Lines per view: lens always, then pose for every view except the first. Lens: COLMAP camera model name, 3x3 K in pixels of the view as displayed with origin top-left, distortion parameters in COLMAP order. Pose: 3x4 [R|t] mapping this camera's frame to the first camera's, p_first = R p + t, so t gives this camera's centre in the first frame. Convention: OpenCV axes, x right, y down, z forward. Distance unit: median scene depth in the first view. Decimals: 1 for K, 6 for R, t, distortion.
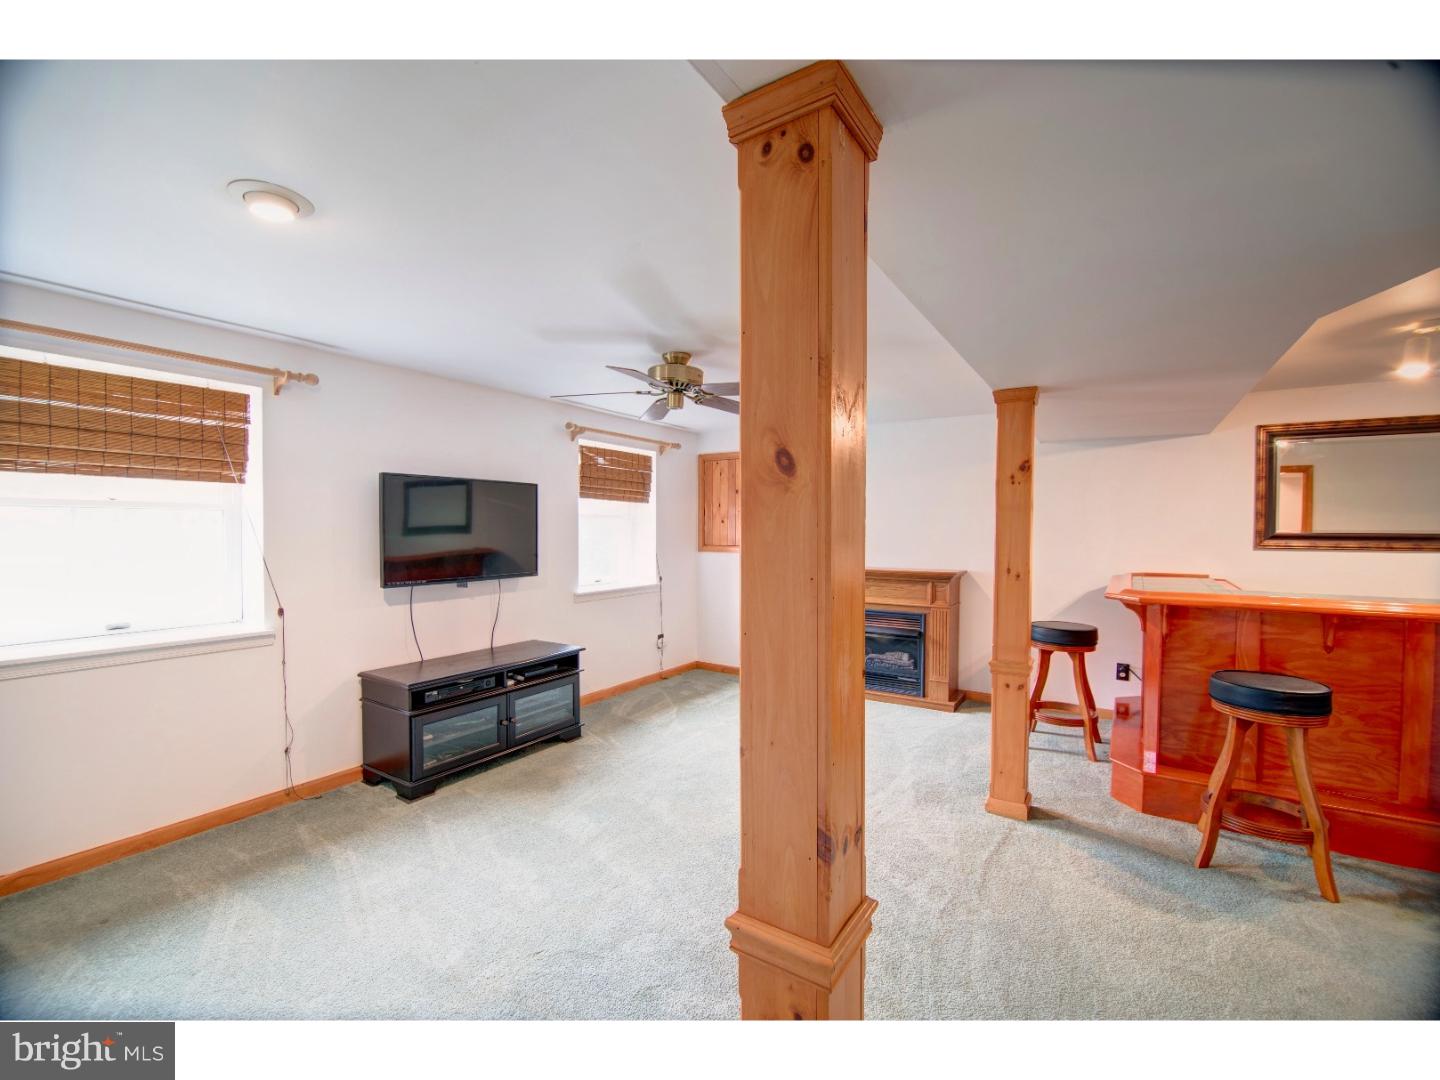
lens RADIAL K [[615.7, 0, 721.6], [0, 615.7, 517.2], [0, 0, 1]] dist [-0.002612, -0.000609]
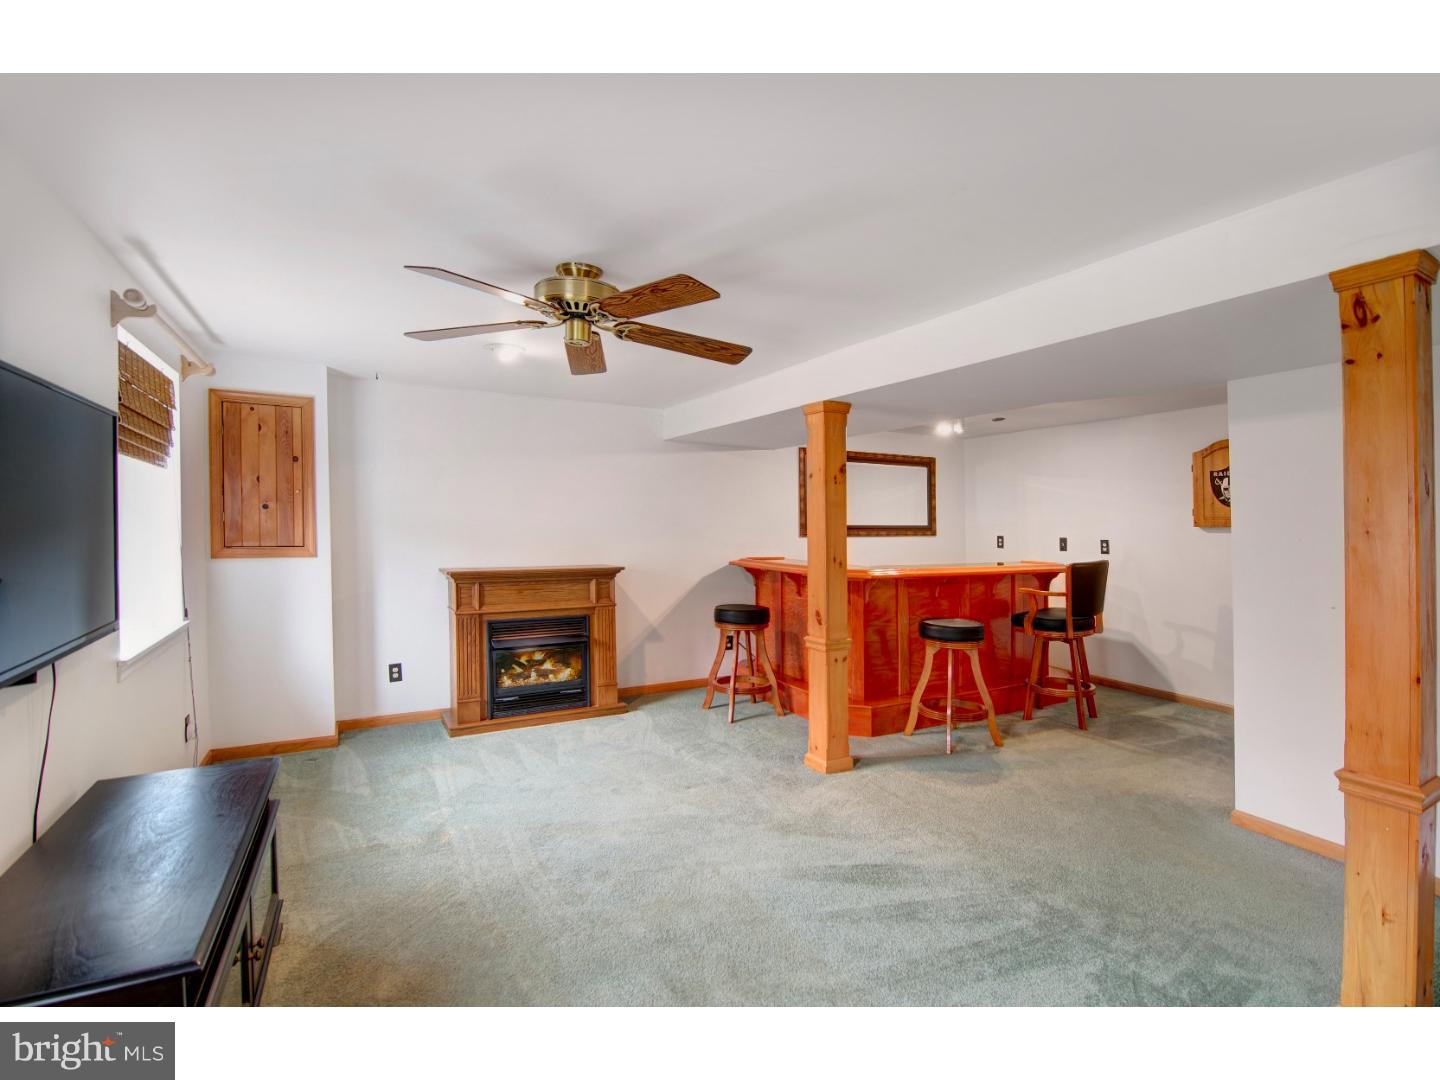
lens RADIAL K [[678.5, 0, 720.0], [0, 678.5, 540.0], [0, 0, 1]] dist [0.001683, 0.000152]
pose [[0.489673, -0.020271, 0.871671, -0.523348], [-0.023891, 0.999042, 0.036655, 0.006612], [-0.871579, -0.038774, 0.488720, 0.411002]]
